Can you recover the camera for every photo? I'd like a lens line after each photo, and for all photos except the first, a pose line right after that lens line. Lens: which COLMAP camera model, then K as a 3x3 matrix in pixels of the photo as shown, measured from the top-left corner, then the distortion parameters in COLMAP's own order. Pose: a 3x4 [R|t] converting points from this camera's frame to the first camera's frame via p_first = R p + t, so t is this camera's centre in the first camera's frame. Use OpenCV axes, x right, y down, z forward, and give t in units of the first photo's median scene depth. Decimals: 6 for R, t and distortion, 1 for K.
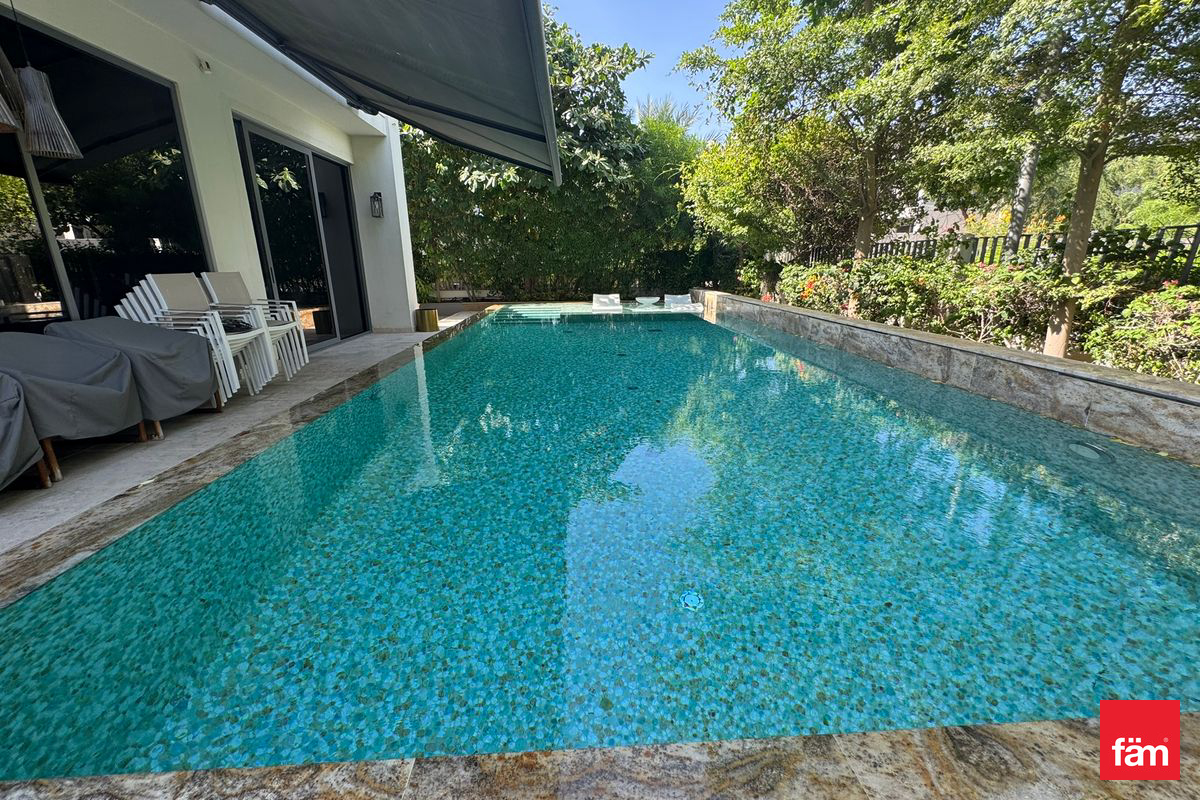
lens RADIAL K [[482.5, 0, 596.8], [0, 482.5, 399.6], [0, 0, 1]] dist [-0.003351, 0.000446]
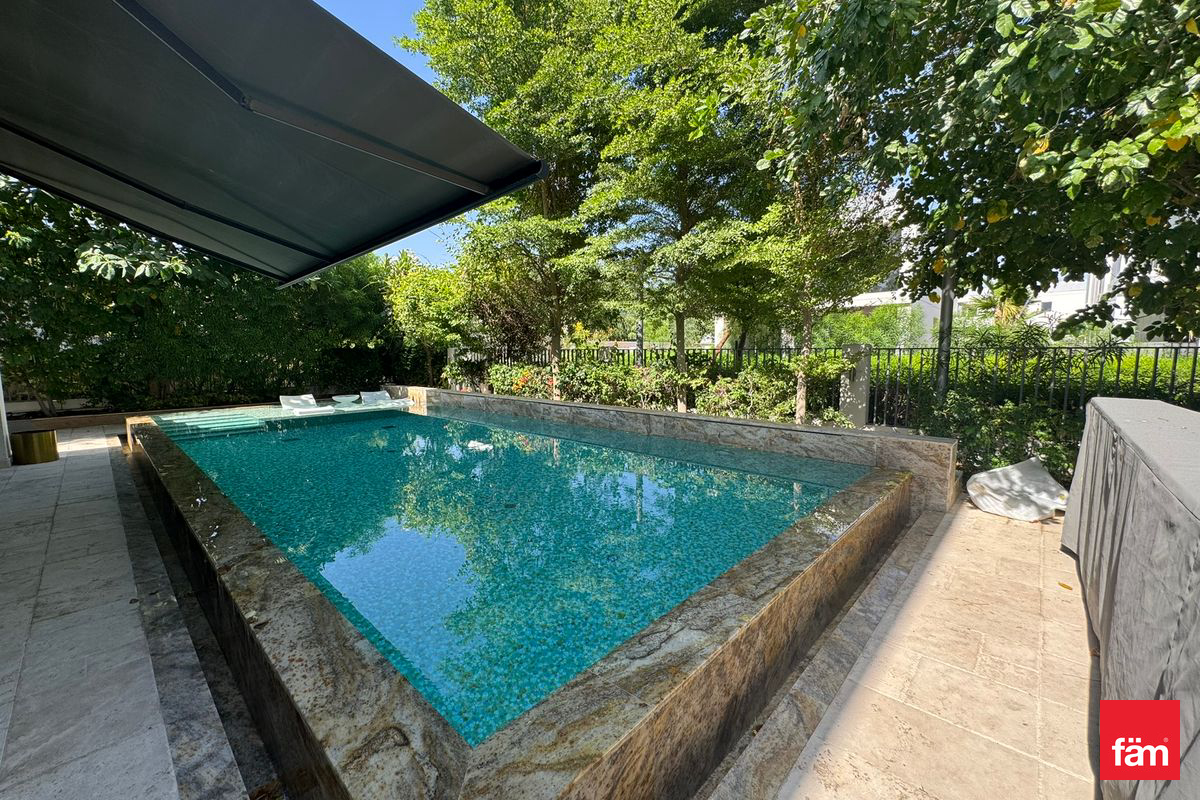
lens RADIAL K [[482.5, 0, 596.8], [0, 482.5, 399.6], [0, 0, 1]] dist [-0.003351, 0.000446]
pose [[0.718703, -0.065879, 0.692189, -0.420238], [0.189280, 0.976443, -0.103597, -0.008276], [-0.669059, 0.205473, 0.714242, -0.102270]]
